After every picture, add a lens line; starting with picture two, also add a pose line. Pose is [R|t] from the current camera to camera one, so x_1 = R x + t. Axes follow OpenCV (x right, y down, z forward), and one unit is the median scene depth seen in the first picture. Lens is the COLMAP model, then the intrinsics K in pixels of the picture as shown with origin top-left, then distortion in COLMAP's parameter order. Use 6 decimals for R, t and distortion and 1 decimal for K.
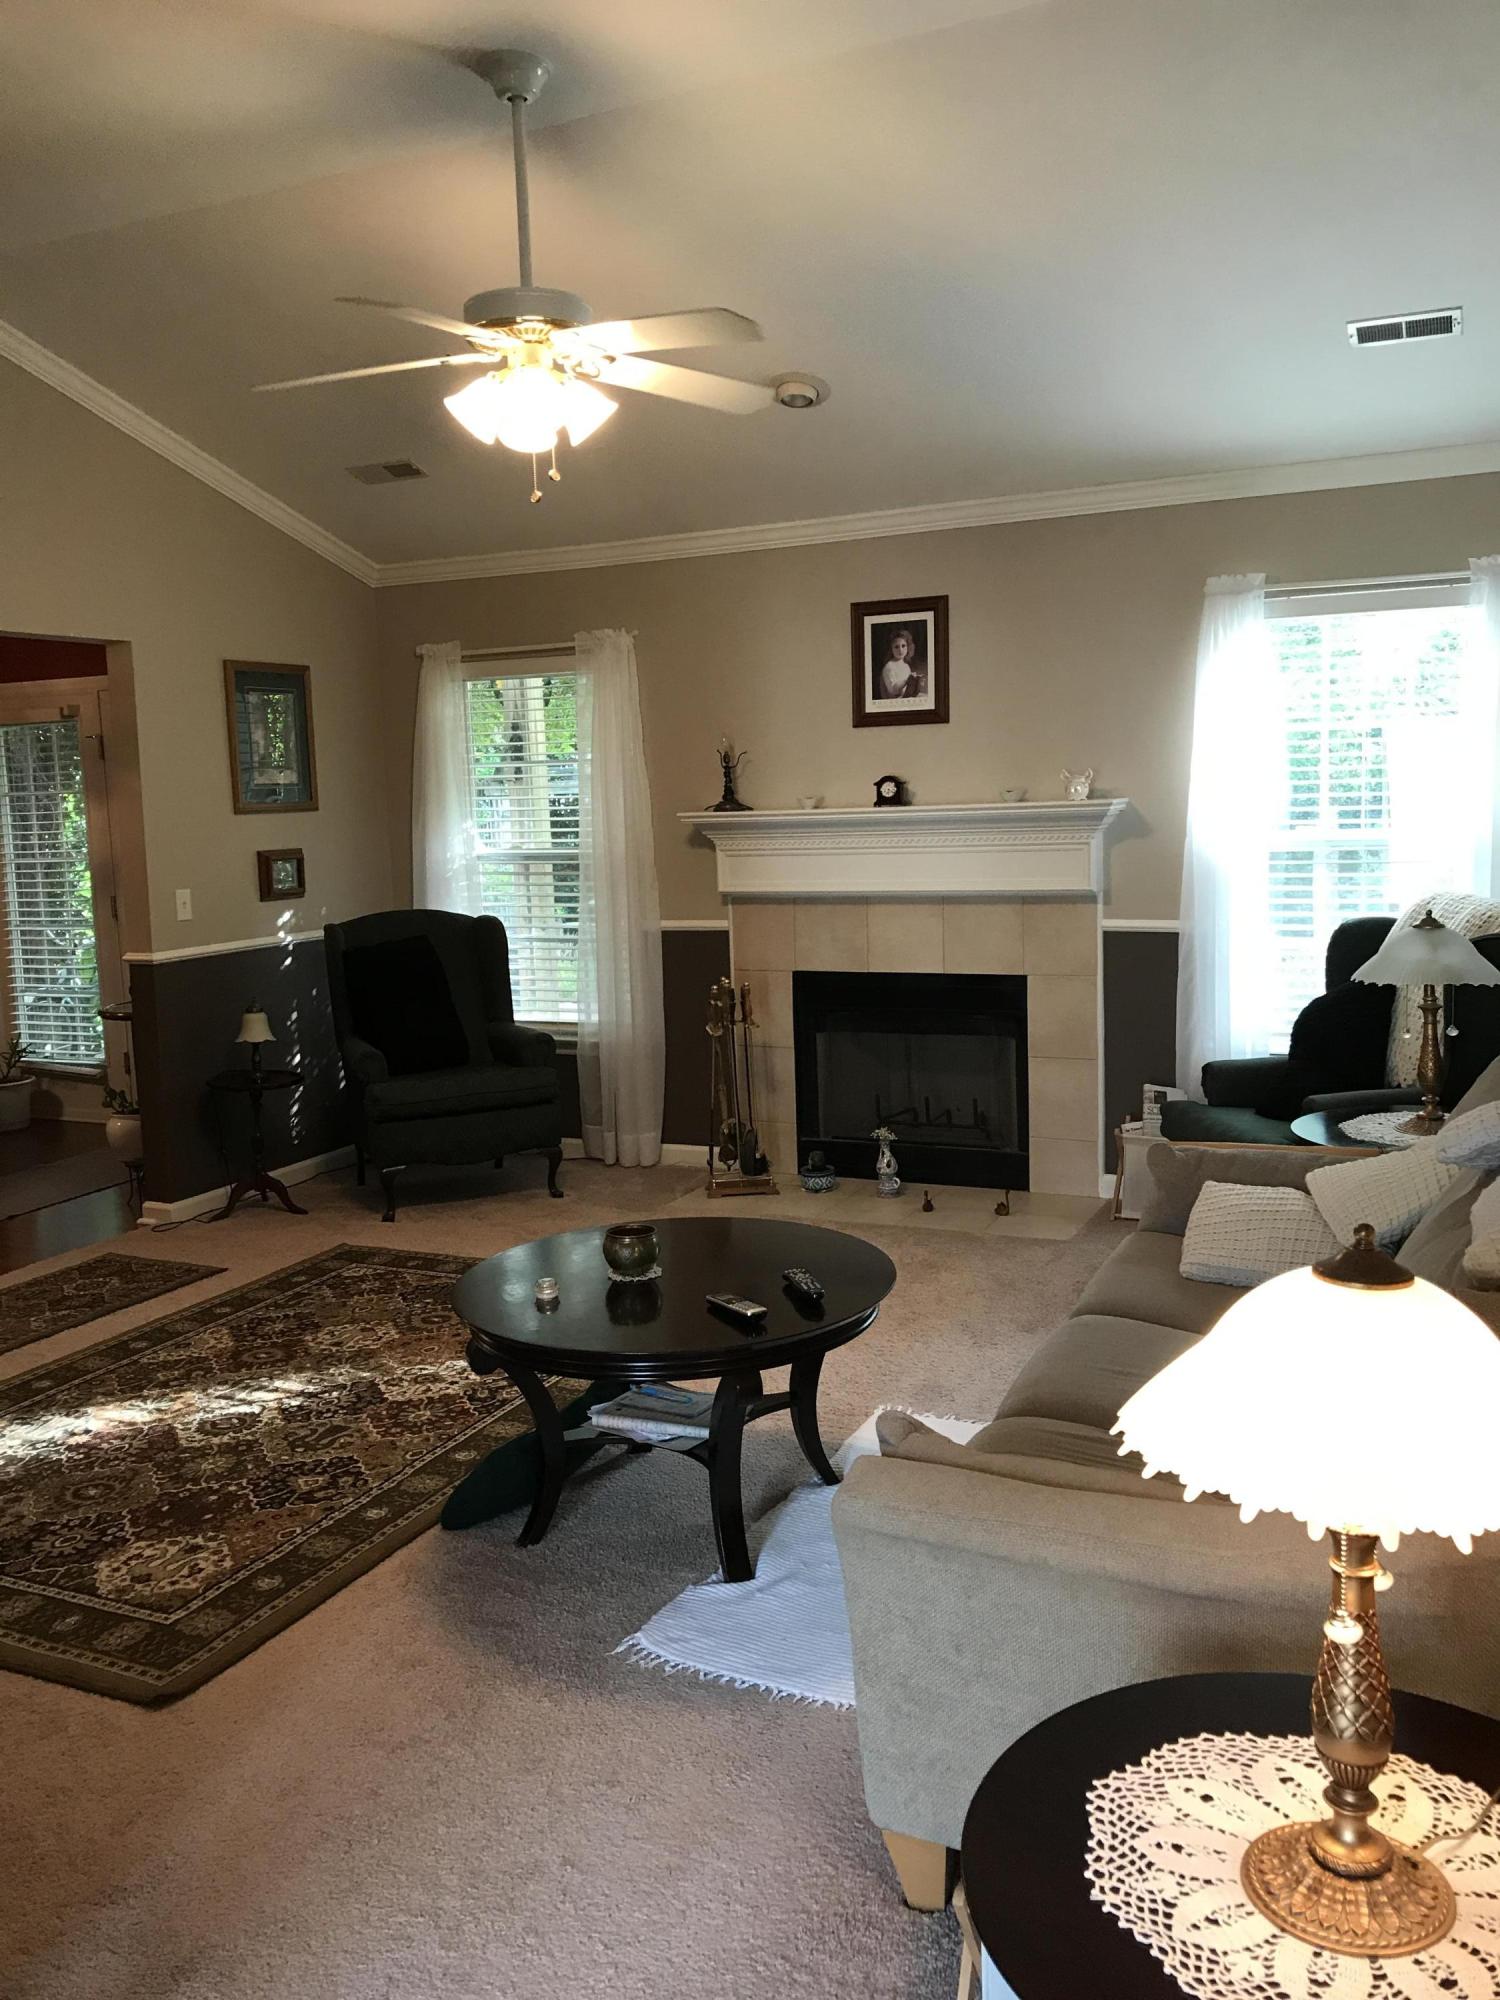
lens RADIAL K [[1619.3, 0, 752.1], [0, 1619.3, 999.9], [0, 0, 1]] dist [0.005681, 0.008388]
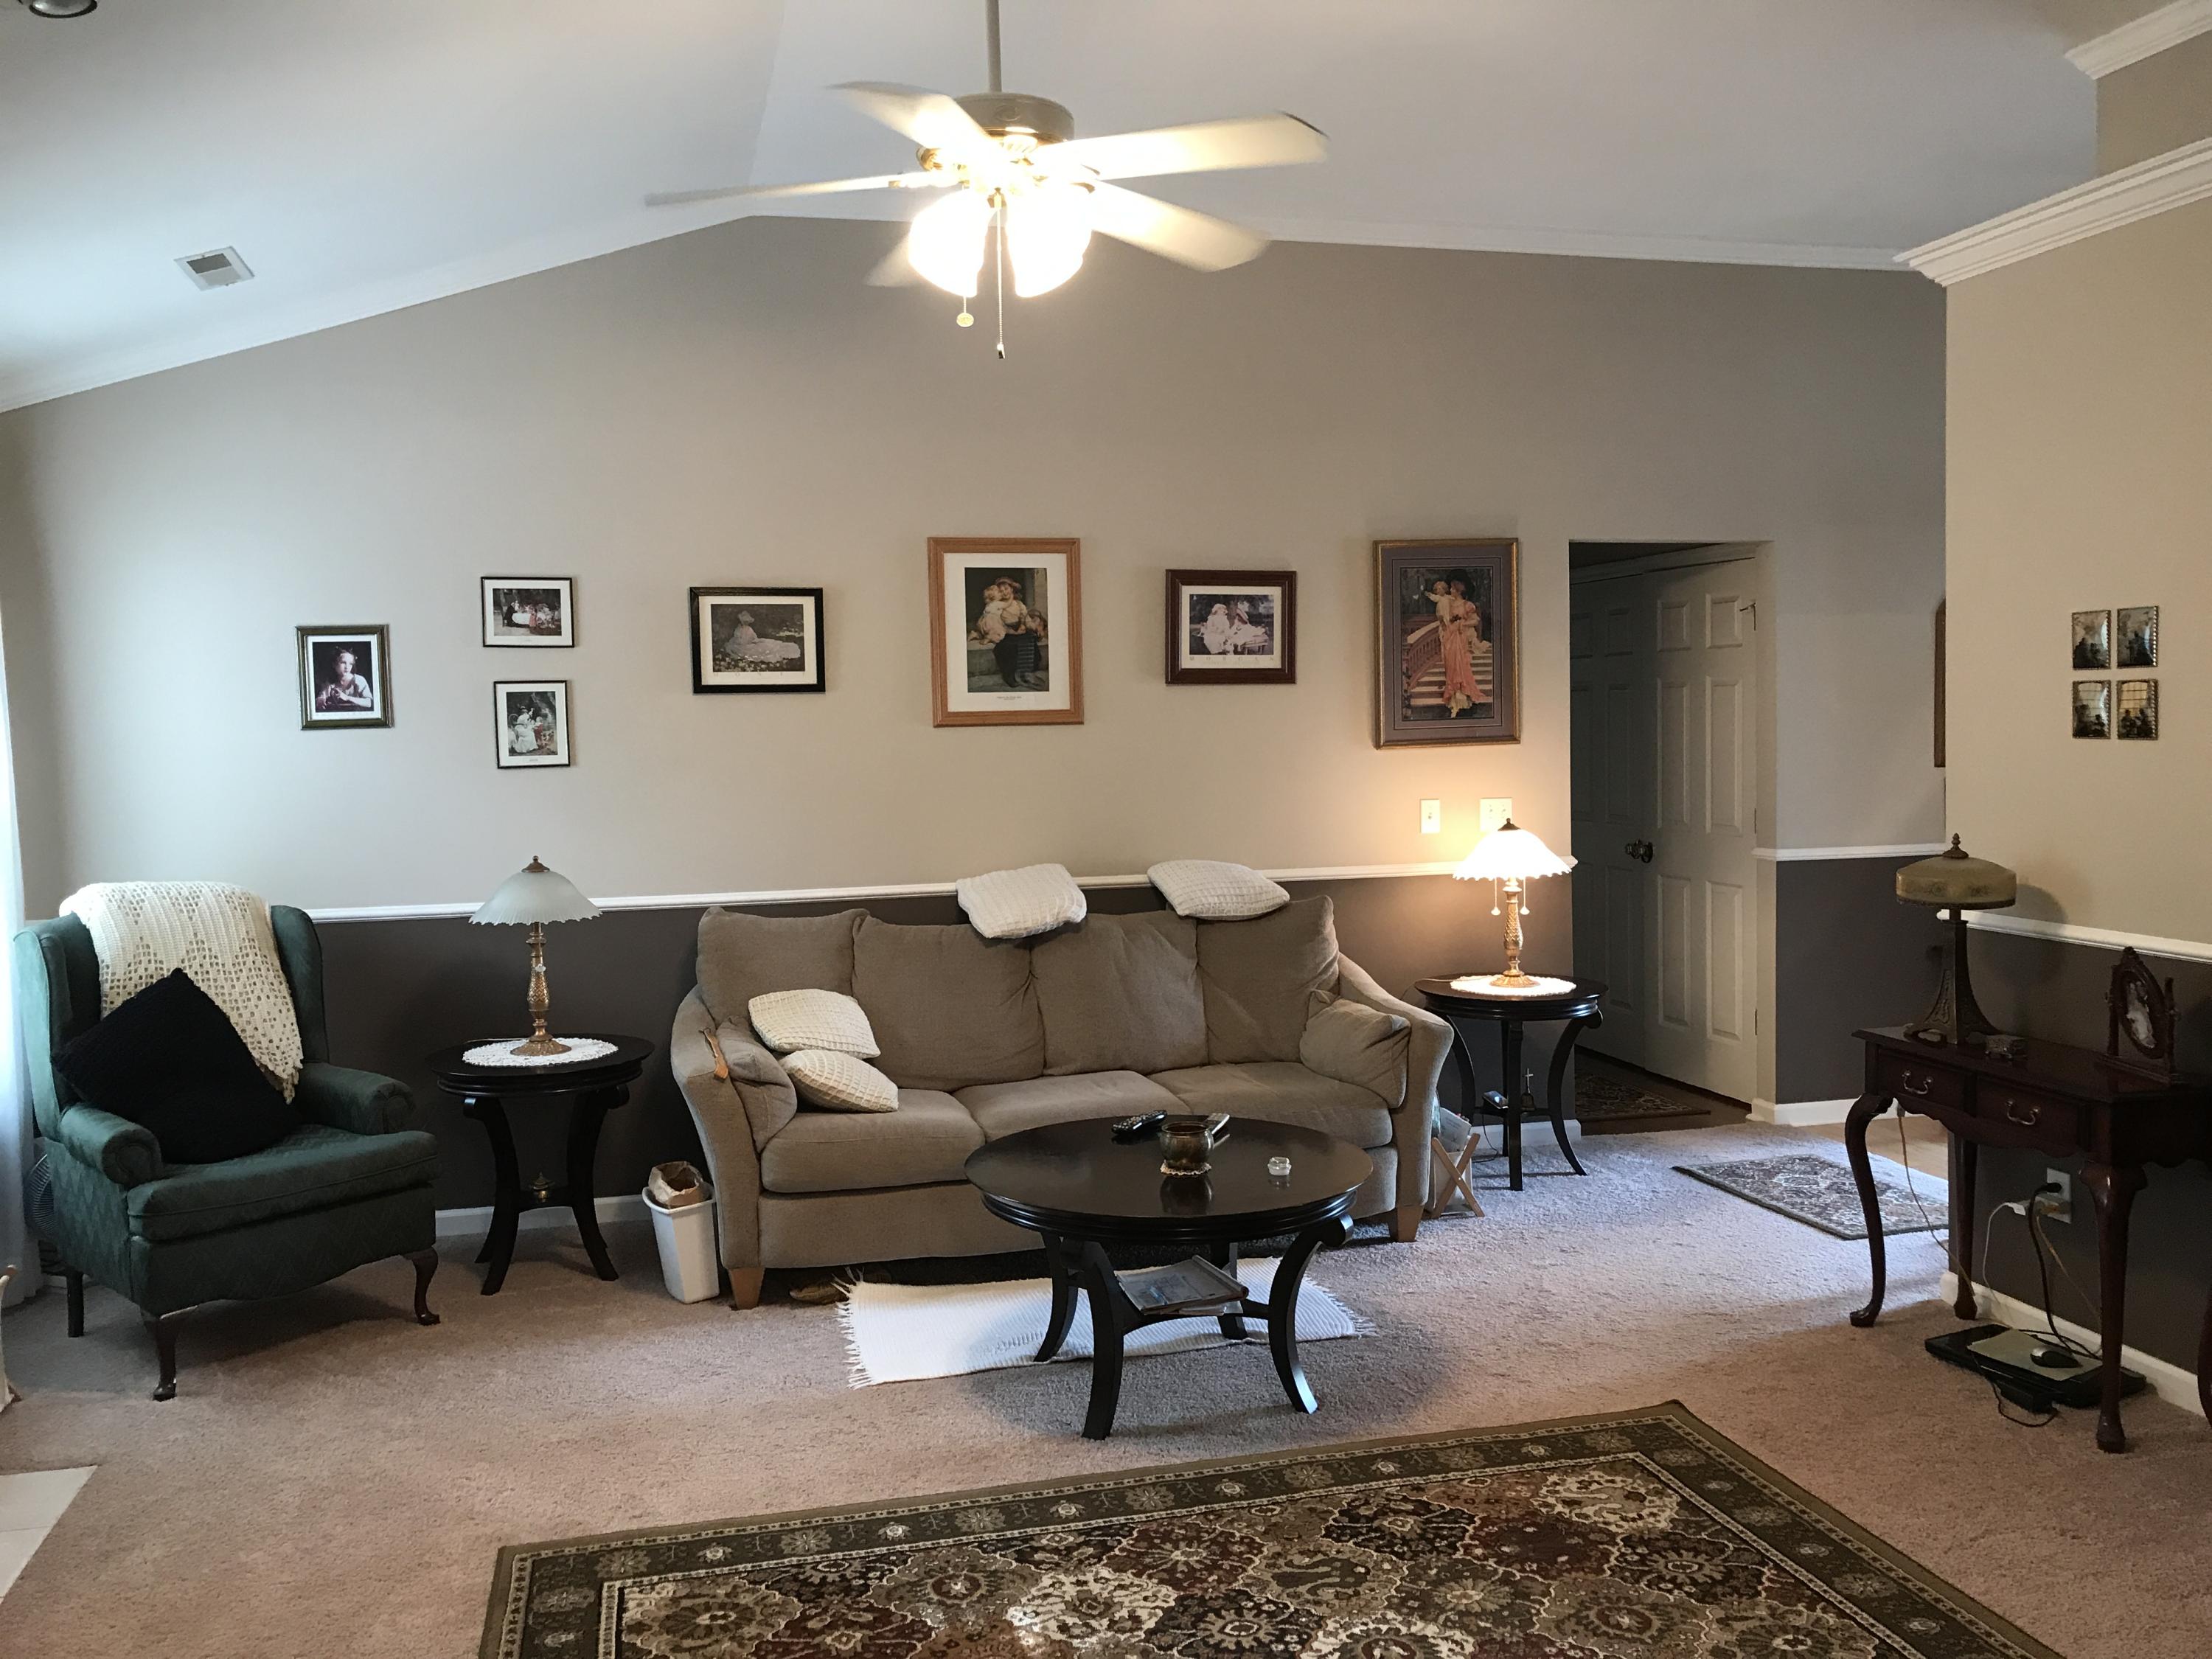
lens RADIAL K [[1790.9, 0, 1105.5], [0, 1790.9, 830.4], [0, 0, 1]] dist [0.005681, 0.008388]
pose [[-0.630857, -0.002493, 0.775895, -0.962686], [0.135304, 0.984319, 0.113175, -0.192540], [-0.764011, 0.176379, -0.620627, 1.754183]]
